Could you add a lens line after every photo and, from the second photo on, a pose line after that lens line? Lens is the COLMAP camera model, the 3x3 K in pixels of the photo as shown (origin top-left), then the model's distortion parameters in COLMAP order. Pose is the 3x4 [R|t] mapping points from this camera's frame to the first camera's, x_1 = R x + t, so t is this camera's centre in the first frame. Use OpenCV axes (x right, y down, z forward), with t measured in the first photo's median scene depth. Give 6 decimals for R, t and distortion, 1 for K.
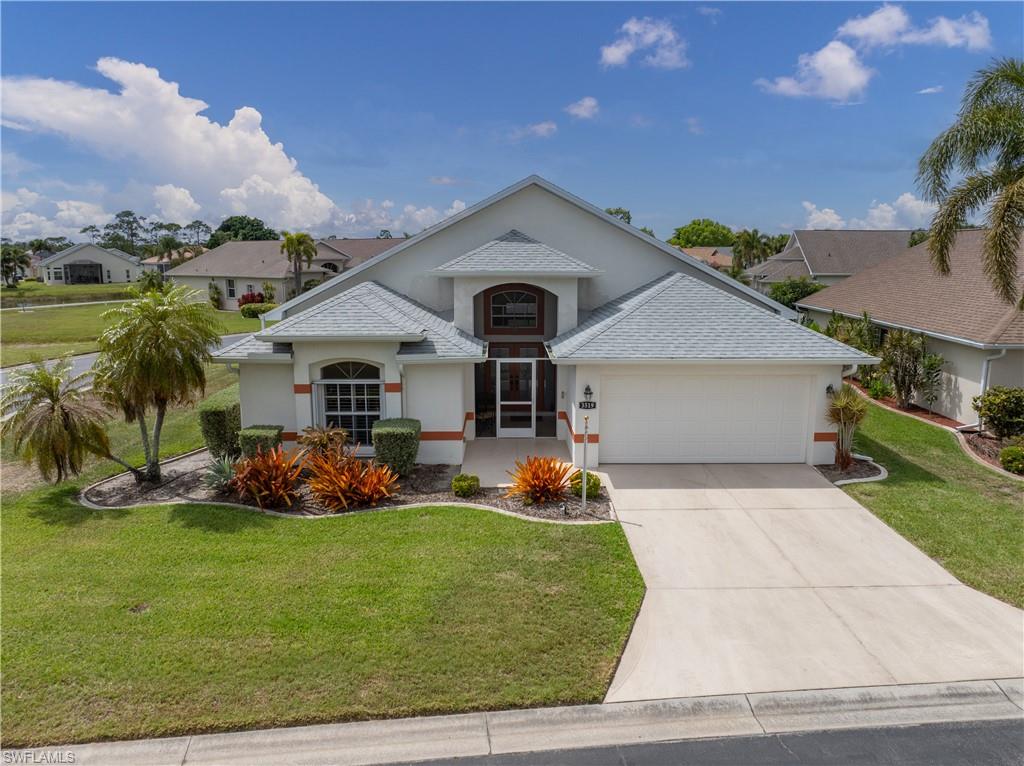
lens RADIAL K [[717.7, 0, 512.0], [0, 717.7, 383.0], [0, 0, 1]] dist [-0.040797, 0.001394]
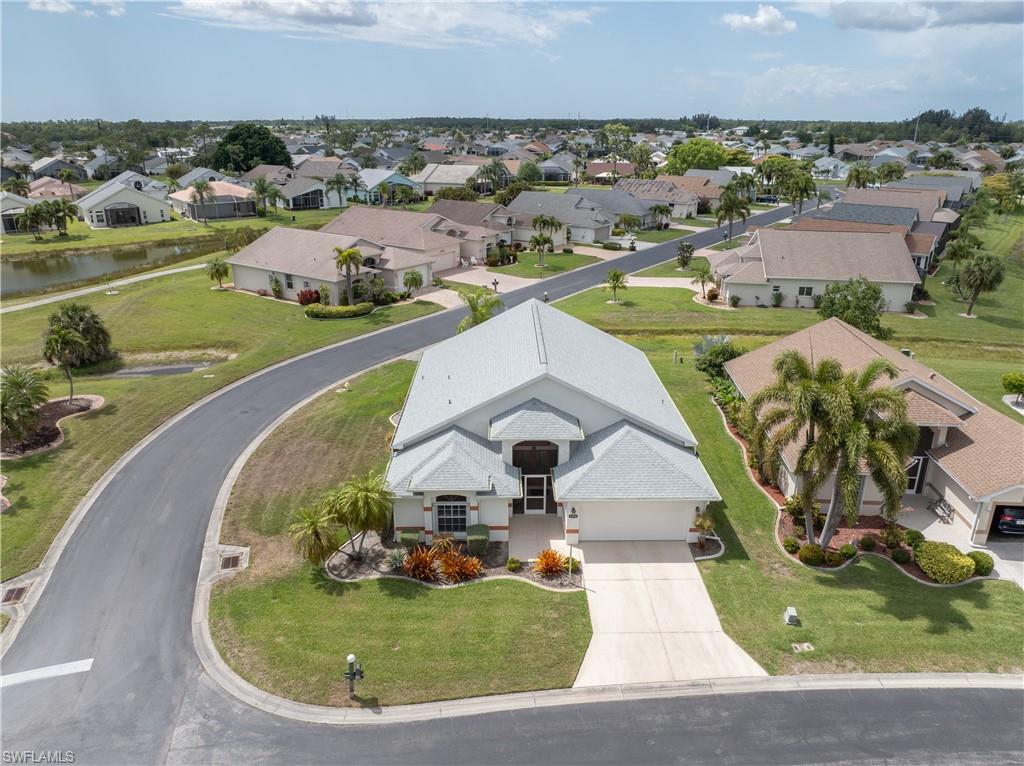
lens RADIAL K [[724.0, 0, 512.0], [0, 724.0, 383.0], [0, 0, 1]] dist [-0.044373, -0.001812]
pose [[0.999998, -0.001091, 0.001680, -0.069233], [0.000770, 0.983578, 0.180481, -0.730582], [-0.001849, -0.180480, 0.983577, -0.935612]]
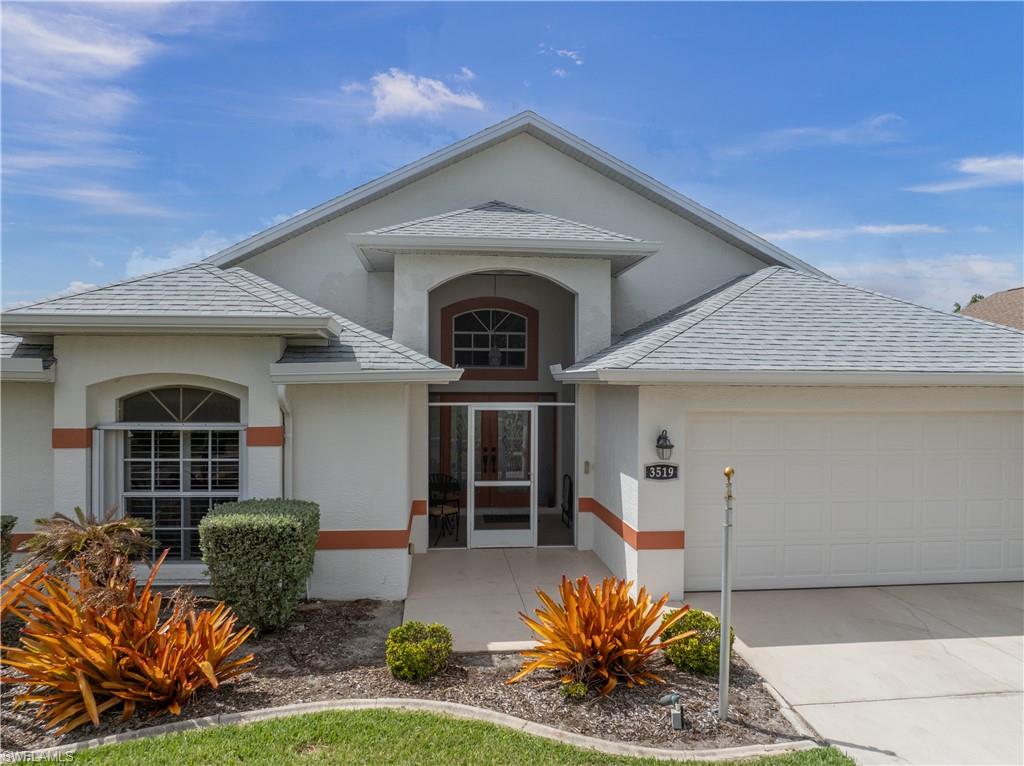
lens RADIAL K [[724.0, 0, 512.0], [0, 724.0, 383.0], [0, 0, 1]] dist [-0.044373, -0.001812]
pose [[0.995856, 0.006570, 0.090712, -0.047967], [0.009462, 0.984490, -0.175186, 0.061097], [-0.090456, 0.175318, 0.980347, 0.539439]]
